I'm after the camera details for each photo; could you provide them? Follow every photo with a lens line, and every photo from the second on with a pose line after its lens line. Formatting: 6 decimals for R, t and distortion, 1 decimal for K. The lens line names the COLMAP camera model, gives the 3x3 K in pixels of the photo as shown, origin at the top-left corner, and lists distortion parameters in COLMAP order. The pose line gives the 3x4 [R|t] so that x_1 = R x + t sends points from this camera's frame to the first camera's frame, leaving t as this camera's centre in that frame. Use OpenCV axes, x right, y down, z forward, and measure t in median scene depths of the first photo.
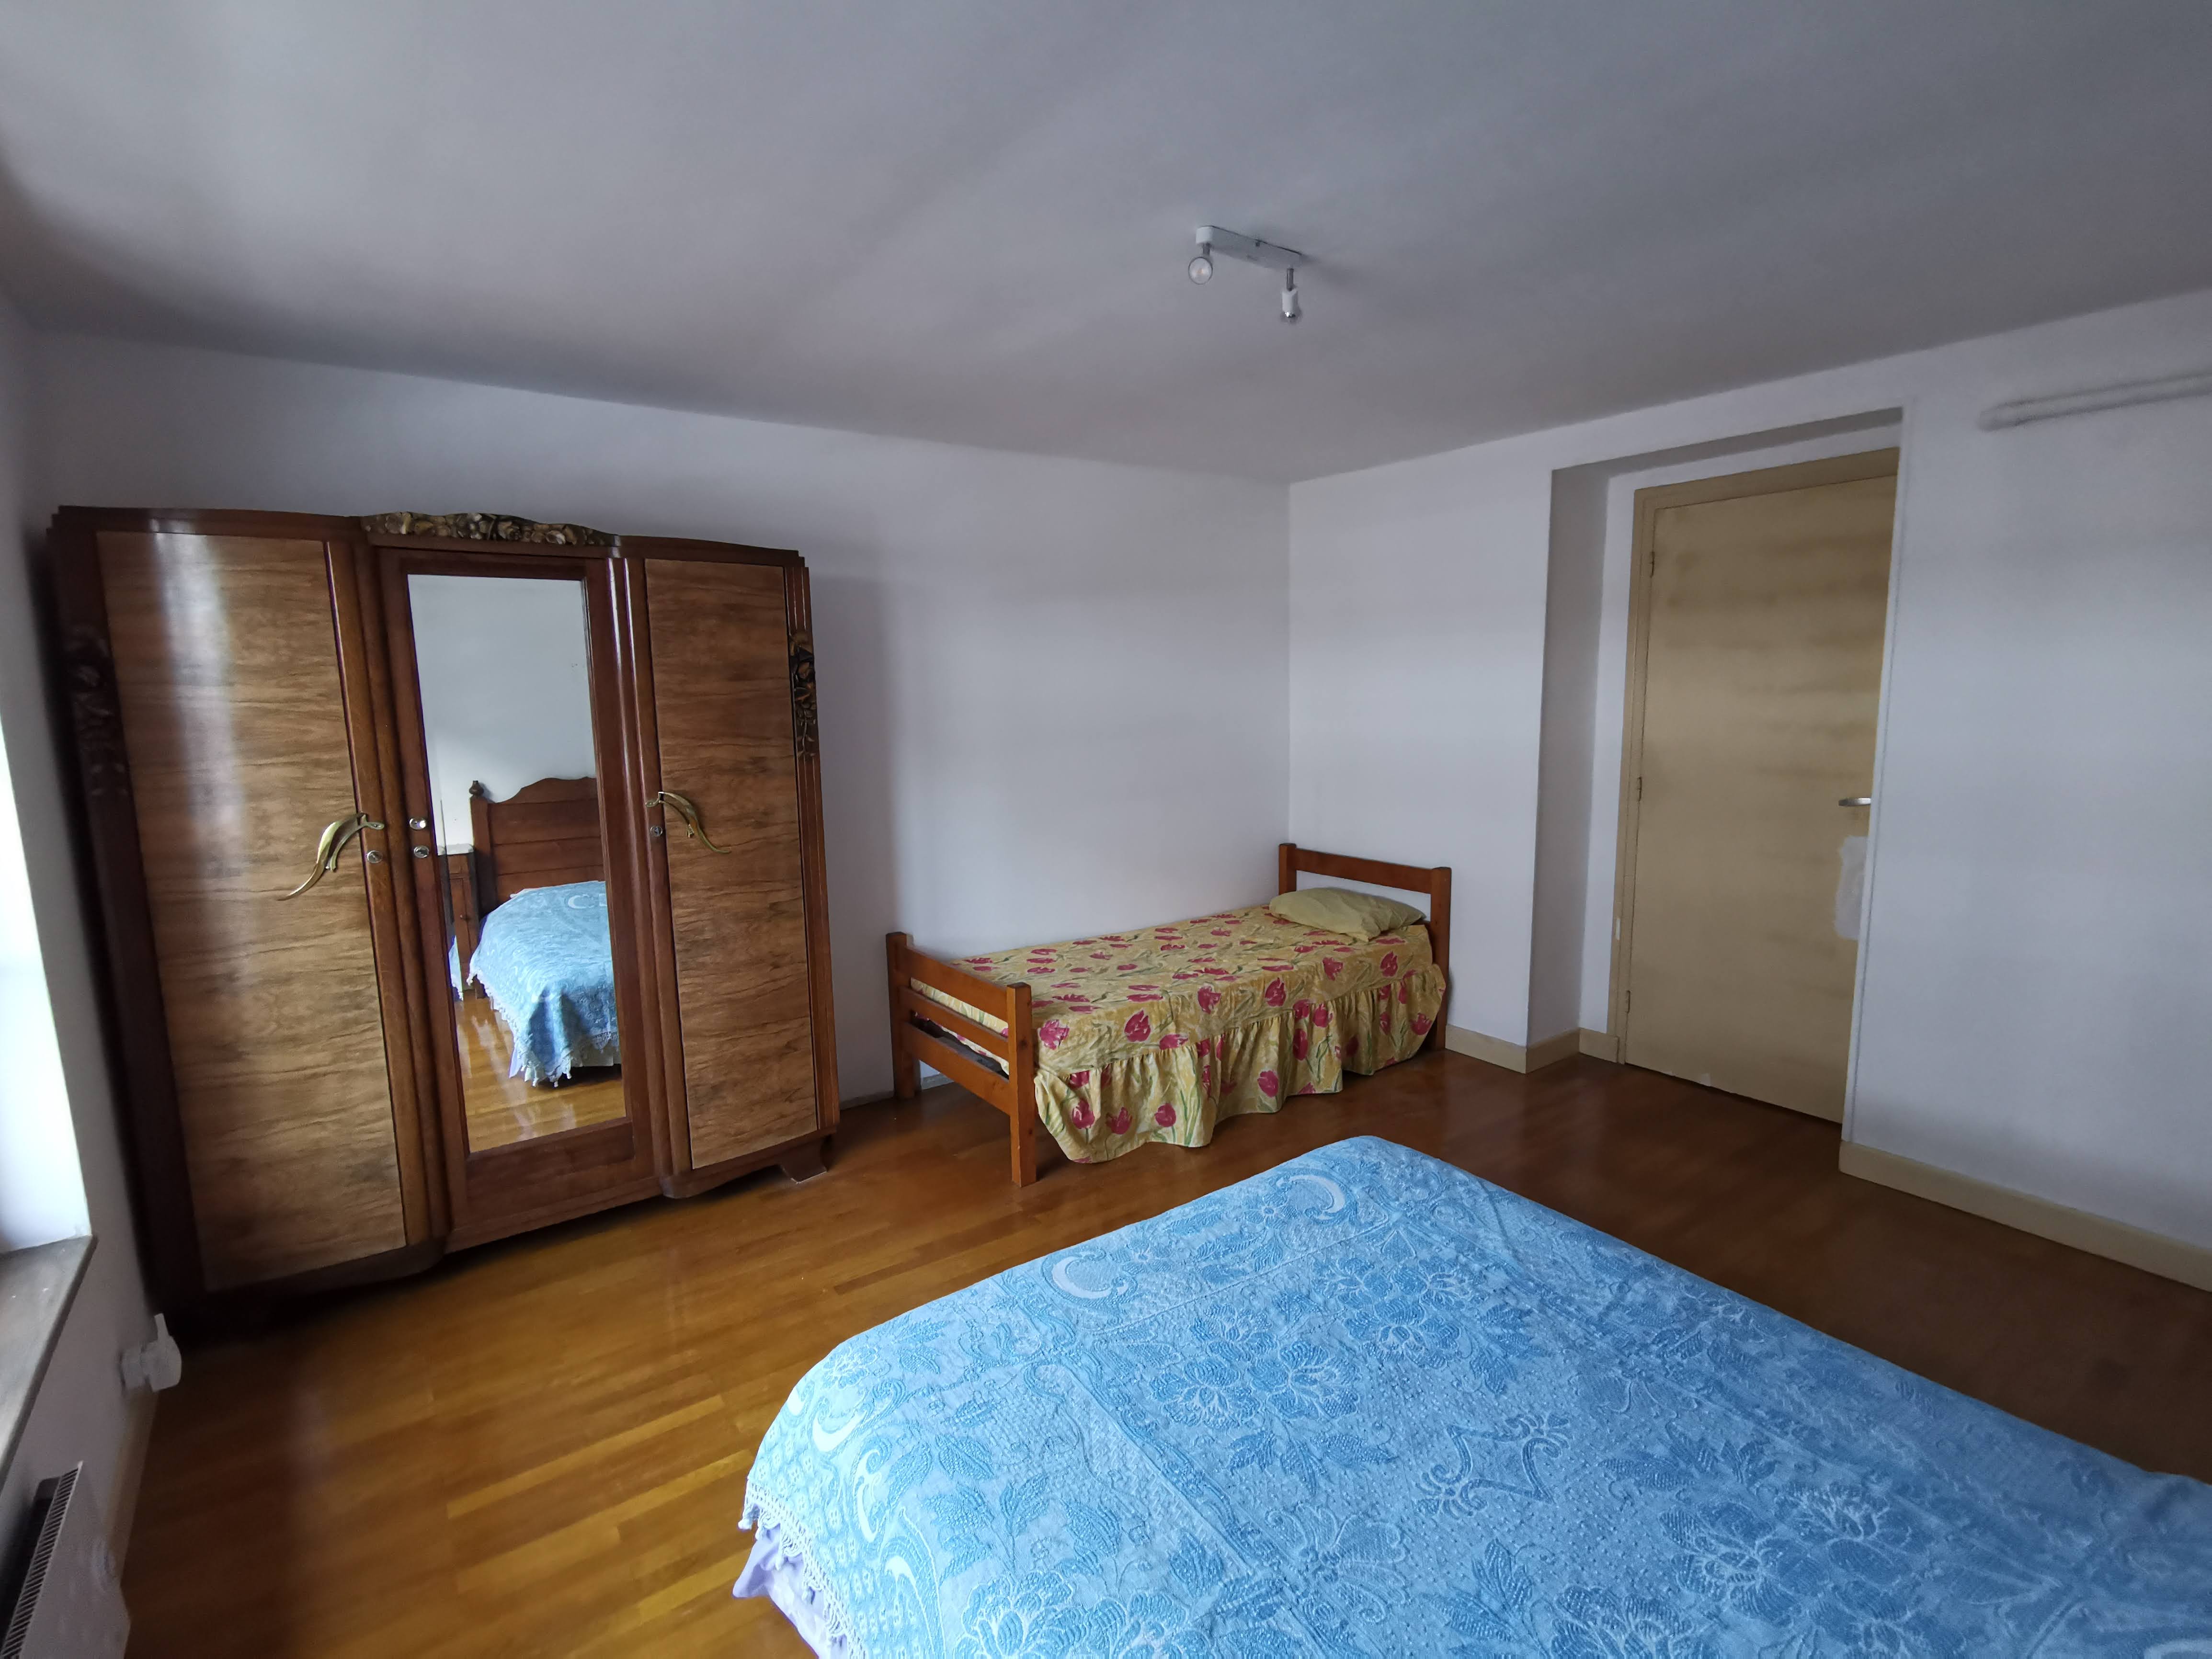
lens RADIAL K [[1095.8, 0, 1077.1], [0, 1095.8, 843.3], [0, 0, 1]] dist [0.004573, 0.001169]
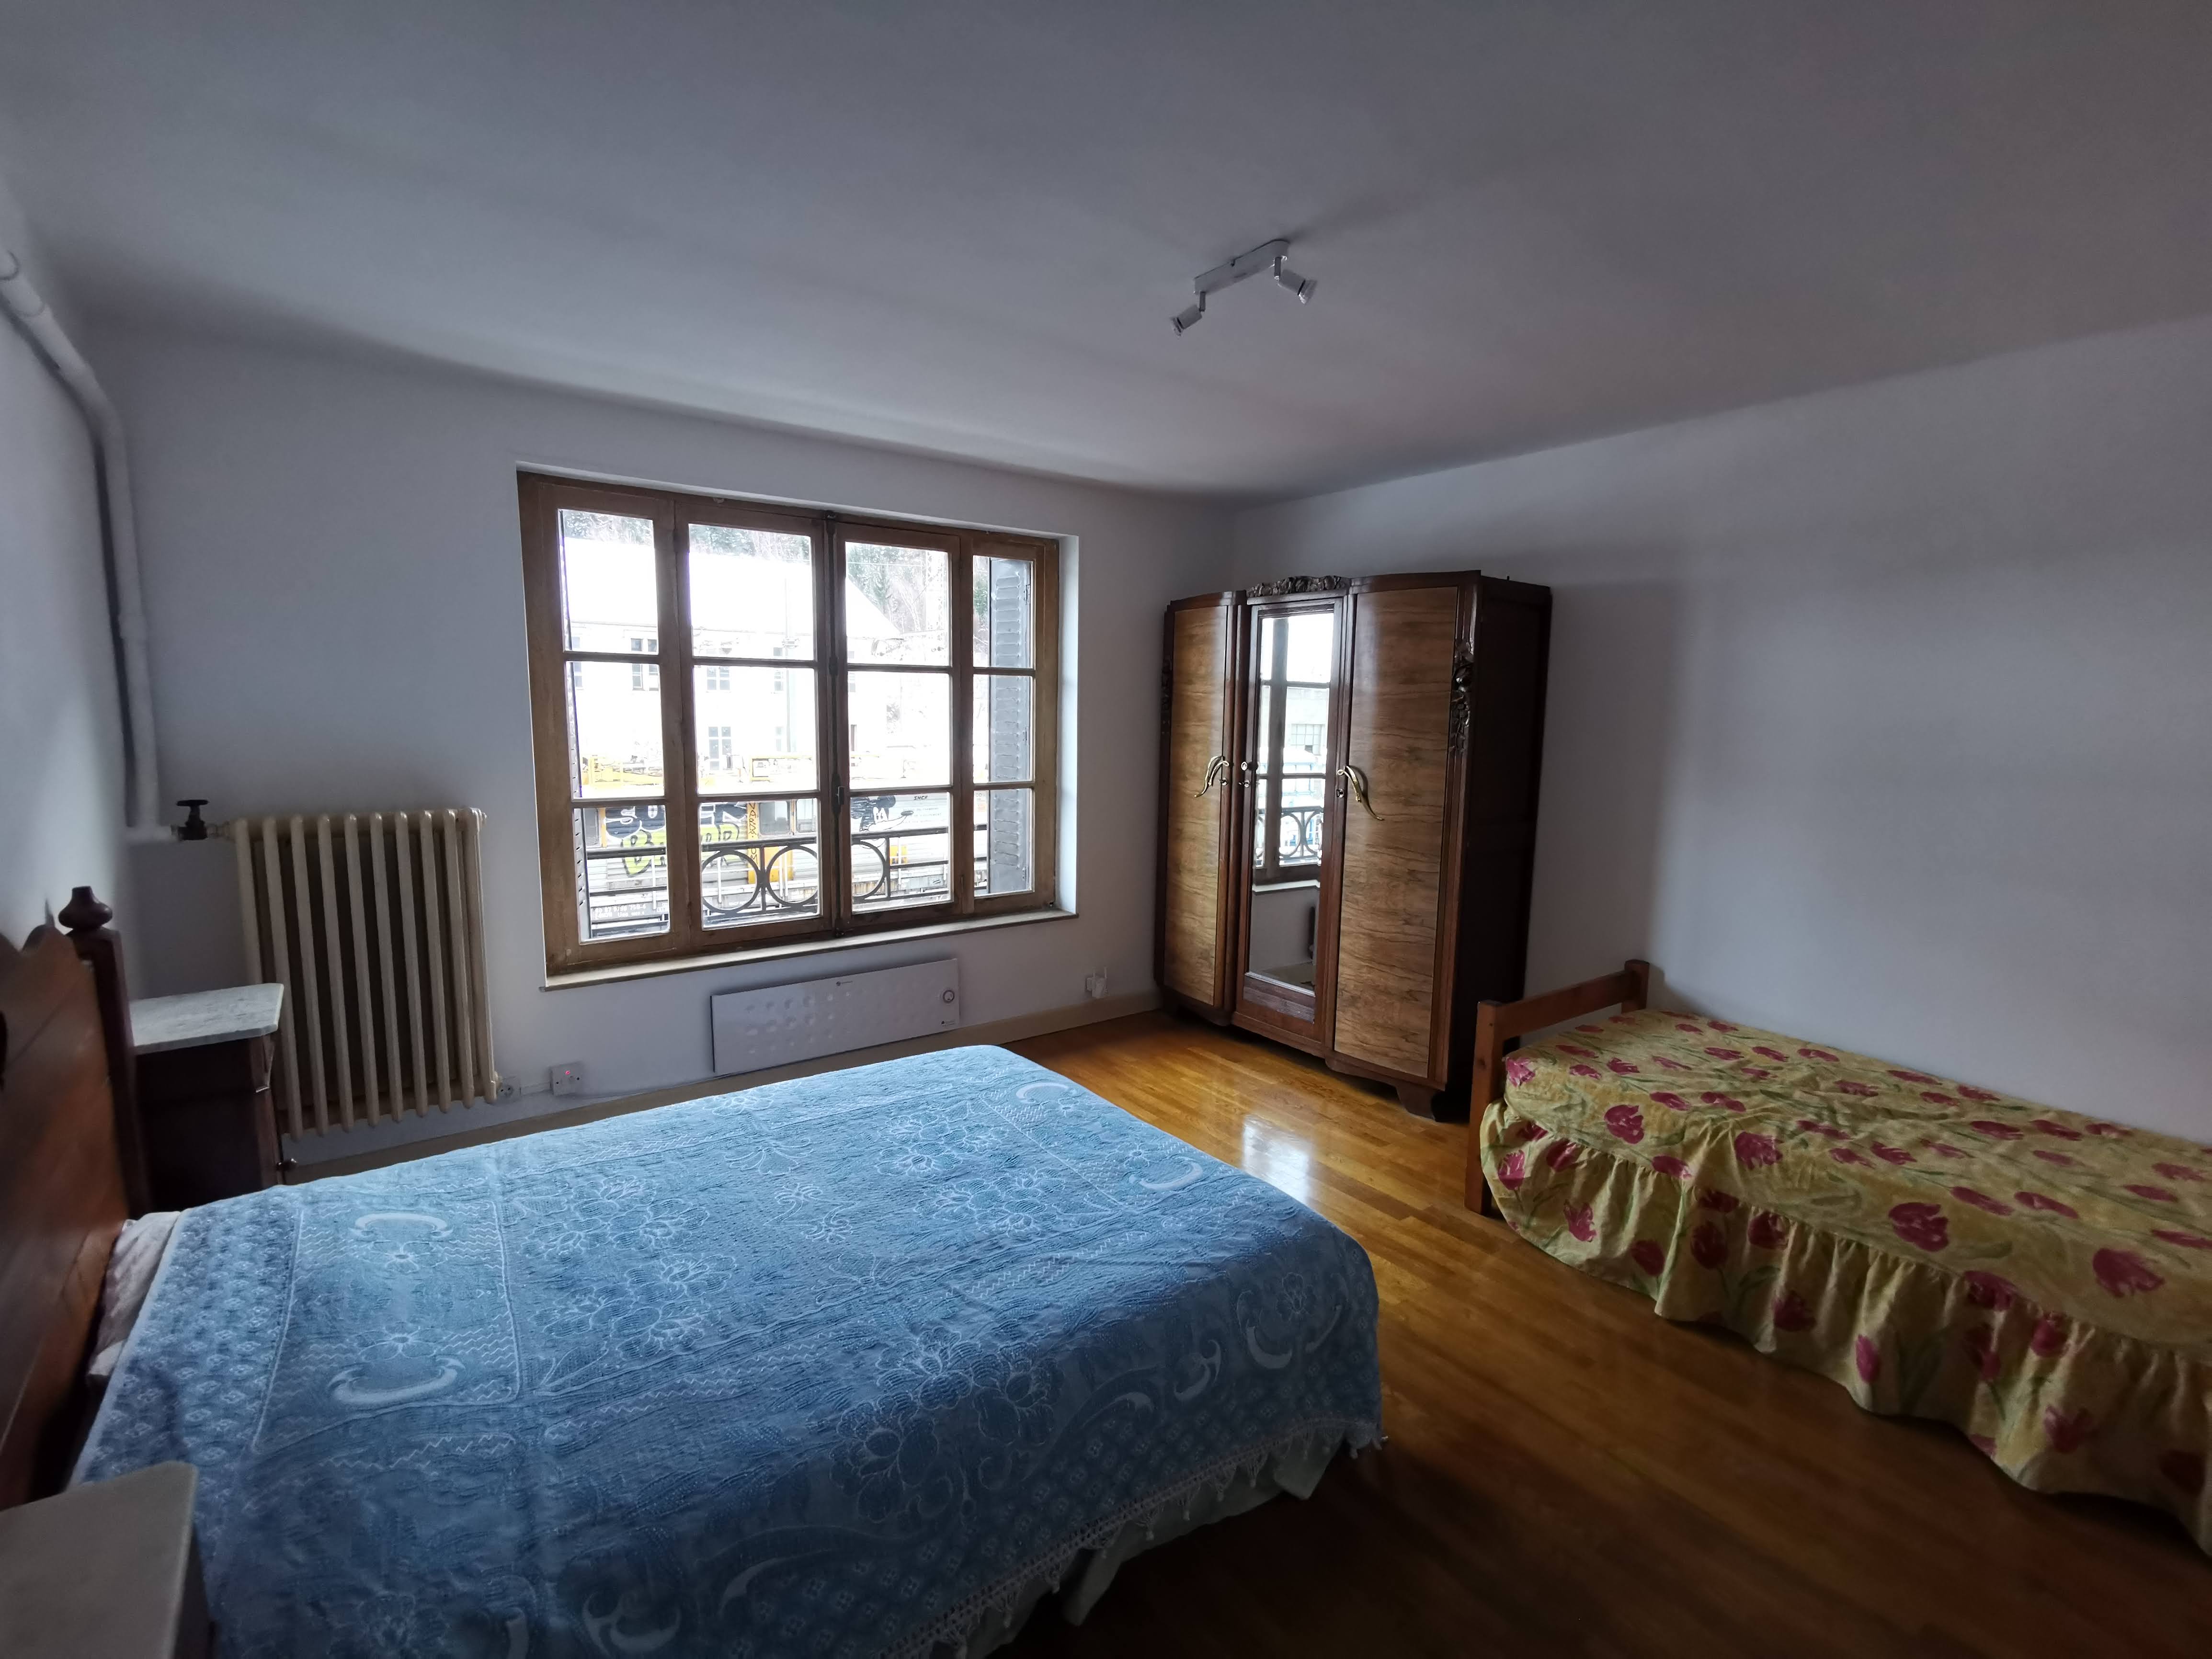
lens RADIAL K [[994.7, 0, 1082.0], [0, 994.7, 830.8], [0, 0, 1]] dist [0.000079, 0.000408]
pose [[0.011756, 0.144793, -0.989392, 0.705749], [-0.161938, 0.976674, 0.141008, -0.073558], [0.986731, 0.158562, 0.034929, 0.538483]]
